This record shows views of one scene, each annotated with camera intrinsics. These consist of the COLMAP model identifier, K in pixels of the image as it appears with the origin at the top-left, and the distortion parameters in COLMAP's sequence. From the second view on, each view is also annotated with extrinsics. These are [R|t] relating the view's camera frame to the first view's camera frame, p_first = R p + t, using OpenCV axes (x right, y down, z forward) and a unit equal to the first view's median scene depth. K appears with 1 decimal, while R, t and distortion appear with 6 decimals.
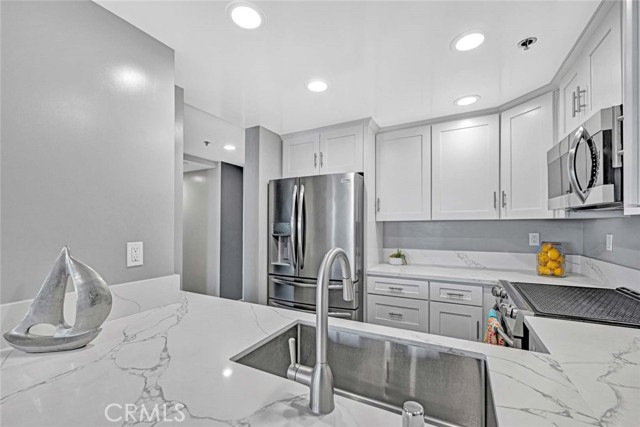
lens RADIAL K [[264.8, 0, 328.1], [0, 264.8, 221.0], [0, 0, 1]] dist [-0.000328, -0.000017]
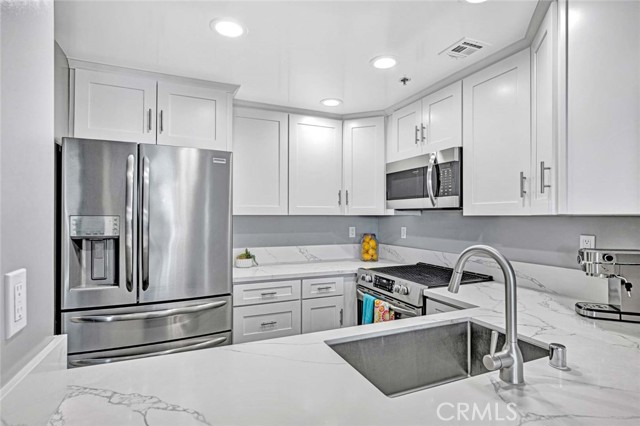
lens RADIAL K [[322.0, 0, 320.0], [0, 322.0, 213.0], [0, 0, 1]] dist [0.000633, -0.000052]
pose [[0.635234, 0.015390, 0.772166, -0.469239], [-0.015732, 0.999852, -0.006986, -0.004404], [-0.772159, -0.007710, 0.635382, 0.210608]]
